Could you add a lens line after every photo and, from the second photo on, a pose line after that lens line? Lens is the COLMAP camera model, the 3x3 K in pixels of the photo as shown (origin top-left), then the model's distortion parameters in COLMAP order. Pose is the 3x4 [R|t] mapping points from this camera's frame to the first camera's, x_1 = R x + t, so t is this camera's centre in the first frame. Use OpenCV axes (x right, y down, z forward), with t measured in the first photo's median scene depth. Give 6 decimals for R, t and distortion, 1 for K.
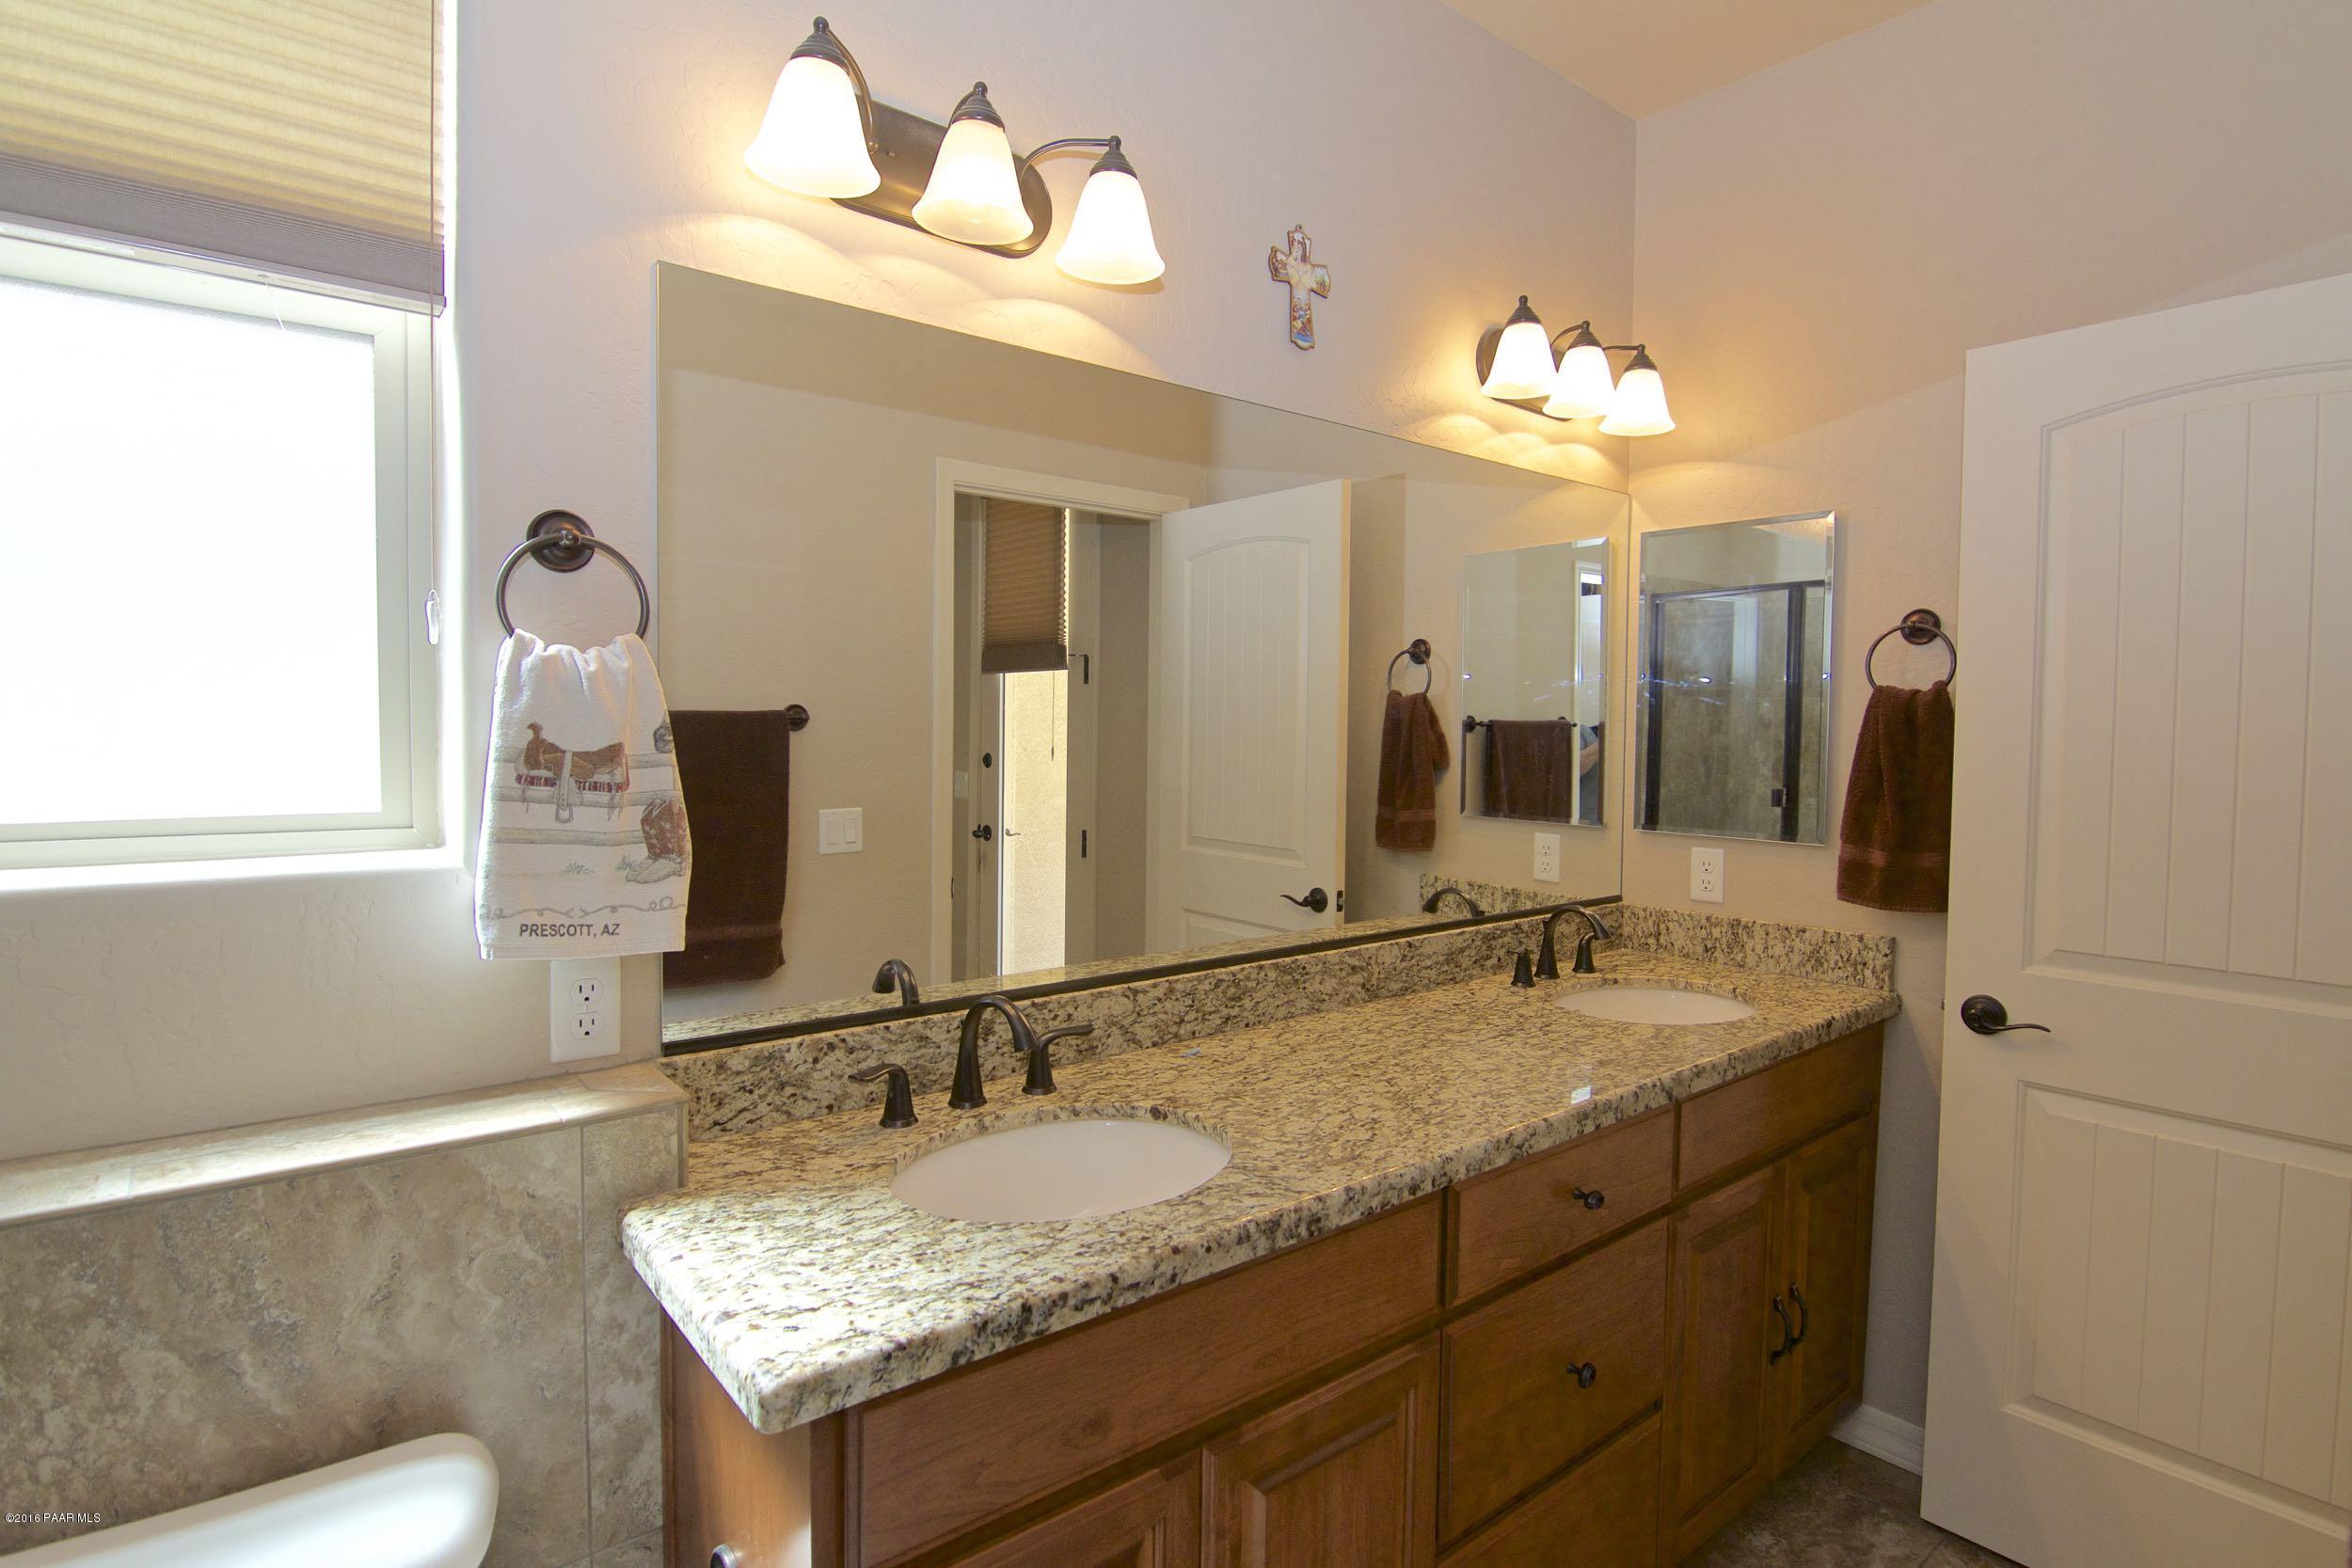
lens RADIAL K [[1198.1, 0, 1177.1], [0, 1198.1, 776.9], [0, 0, 1]] dist [-0.008229, -0.008967]
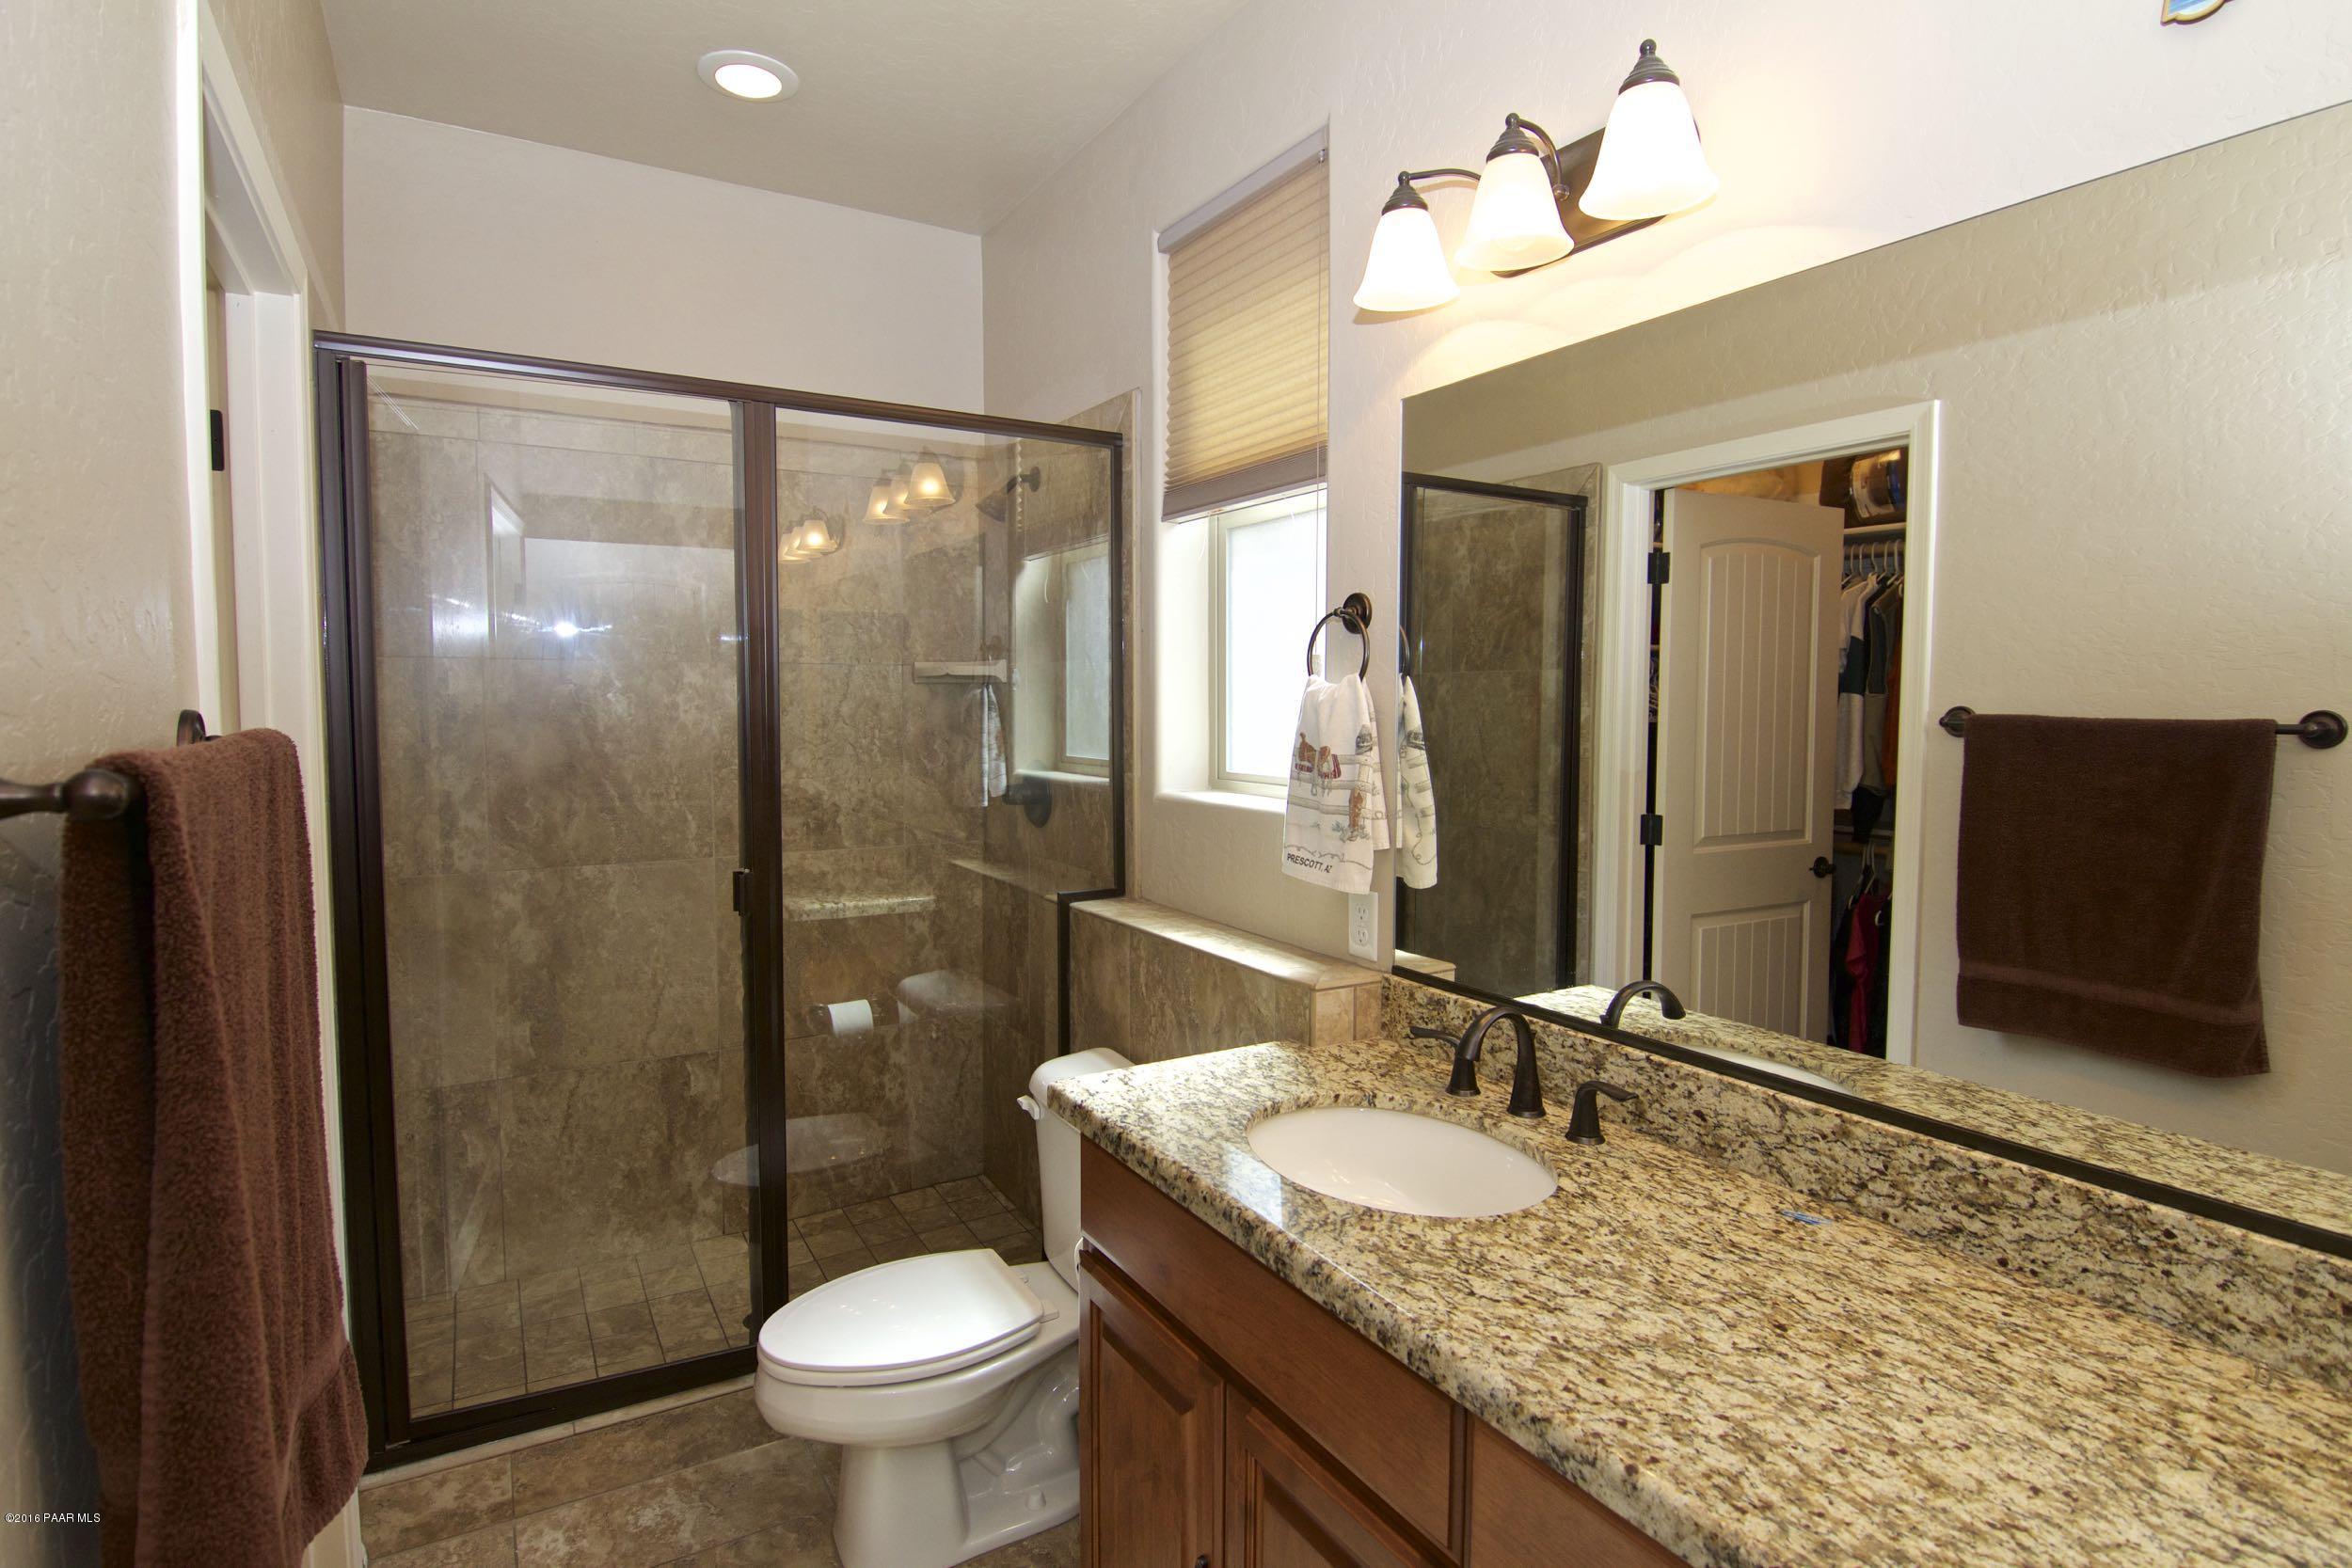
lens RADIAL K [[1198.1, 0, 1175.9], [0, 1198.1, 777.9], [0, 0, 1]] dist [-0.008229, -0.008967]
pose [[-0.154702, 0.053245, -0.986525, 0.883306], [-0.049240, 0.996890, 0.061526, -0.060240], [0.986733, 0.058095, -0.151600, 0.866822]]
